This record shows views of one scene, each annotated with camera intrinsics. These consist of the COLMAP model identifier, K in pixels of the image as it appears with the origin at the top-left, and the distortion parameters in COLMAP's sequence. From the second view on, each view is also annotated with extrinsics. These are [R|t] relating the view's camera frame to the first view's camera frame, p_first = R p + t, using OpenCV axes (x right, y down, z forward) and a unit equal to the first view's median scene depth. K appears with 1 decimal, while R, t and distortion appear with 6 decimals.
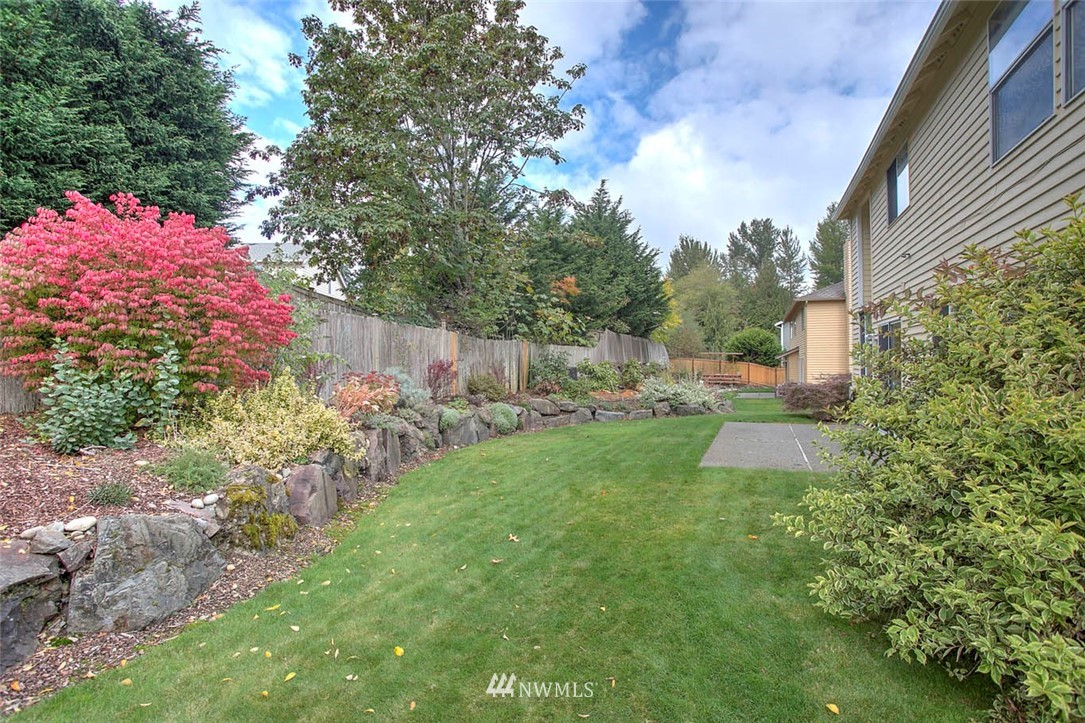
lens RADIAL K [[526.0, 0, 535.6], [0, 526.0, 360.9], [0, 0, 1]] dist [-0.054515, 0.026653]
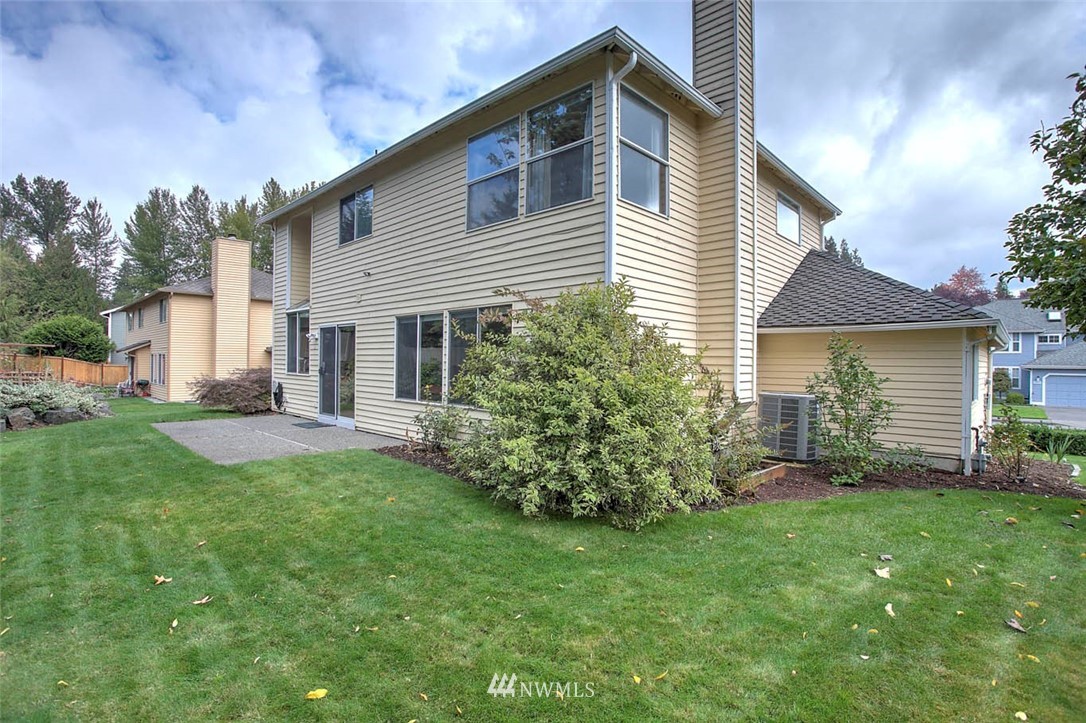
lens RADIAL K [[526.5, 0, 536.1], [0, 526.5, 360.9], [0, 0, 1]] dist [-0.054515, 0.026653]
pose [[0.369327, 0.008259, 0.929263, -0.158565], [-0.013373, 0.999904, -0.003572, 0.004946], [-0.929203, -0.011108, 0.369402, 0.065800]]
